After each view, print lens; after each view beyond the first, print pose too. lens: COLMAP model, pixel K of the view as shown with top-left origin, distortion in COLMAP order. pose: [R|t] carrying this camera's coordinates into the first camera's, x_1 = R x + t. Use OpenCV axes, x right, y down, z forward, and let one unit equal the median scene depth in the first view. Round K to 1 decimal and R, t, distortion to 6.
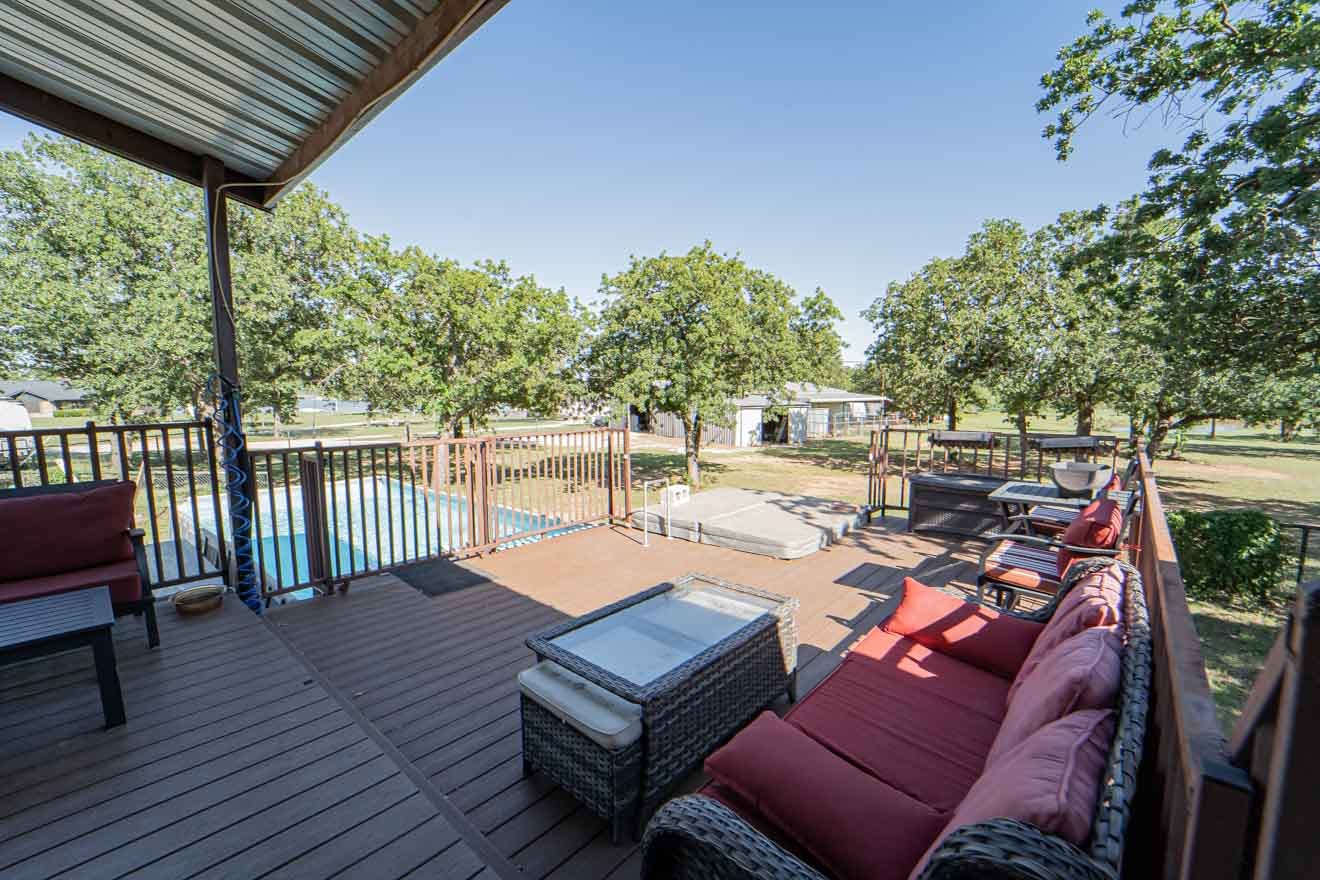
lens RADIAL K [[534.6, 0, 658.1], [0, 534.6, 450.0], [0, 0, 1]] dist [-0.016670, -0.000095]
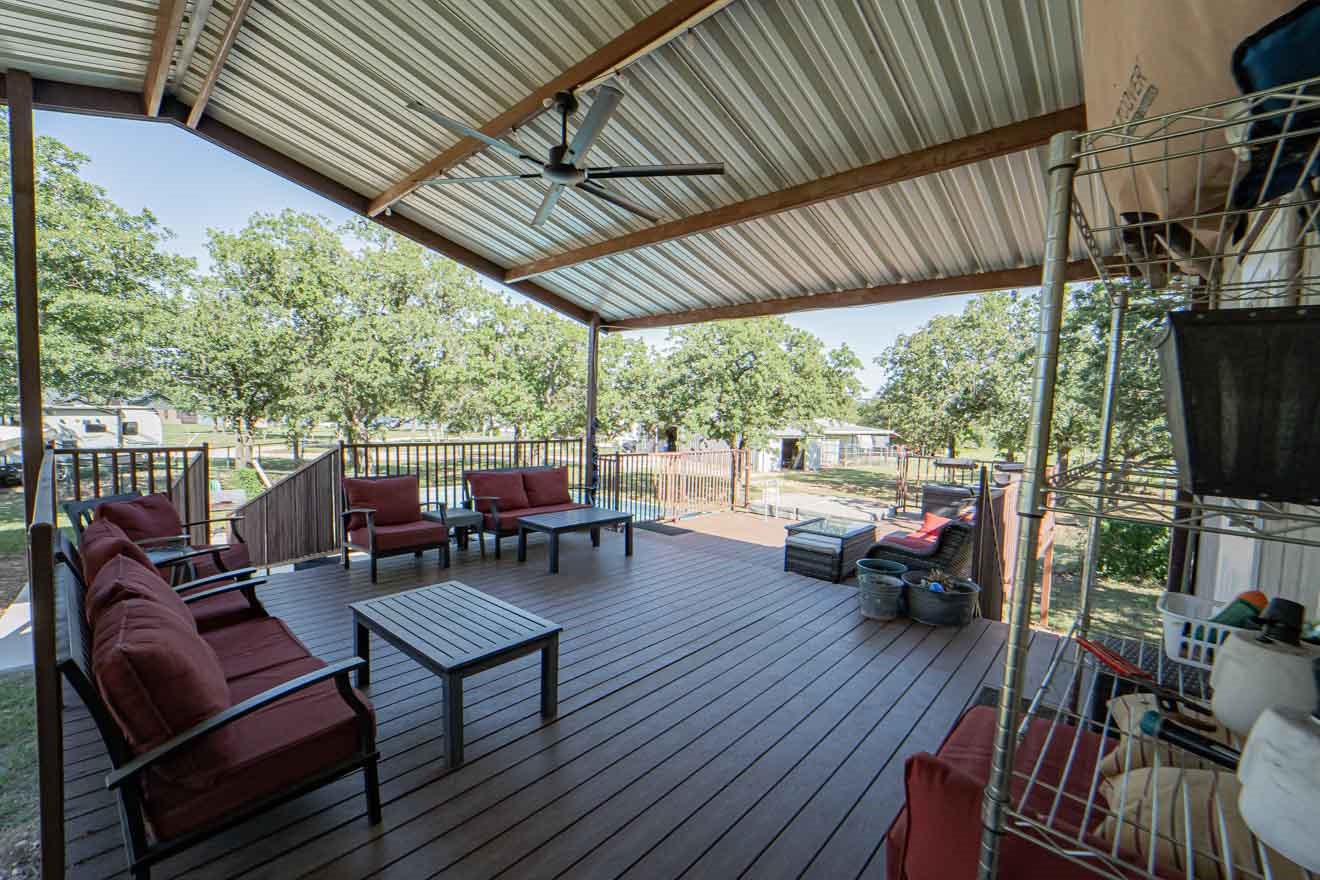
lens RADIAL K [[534.6, 0, 661.6], [0, 534.6, 448.5], [0, 0, 1]] dist [-0.016670, -0.000095]
pose [[0.999472, 0.032403, 0.002537, -0.105586], [-0.032235, 0.998223, -0.050123, 0.014478], [-0.004157, 0.050015, 0.998740, -0.199425]]
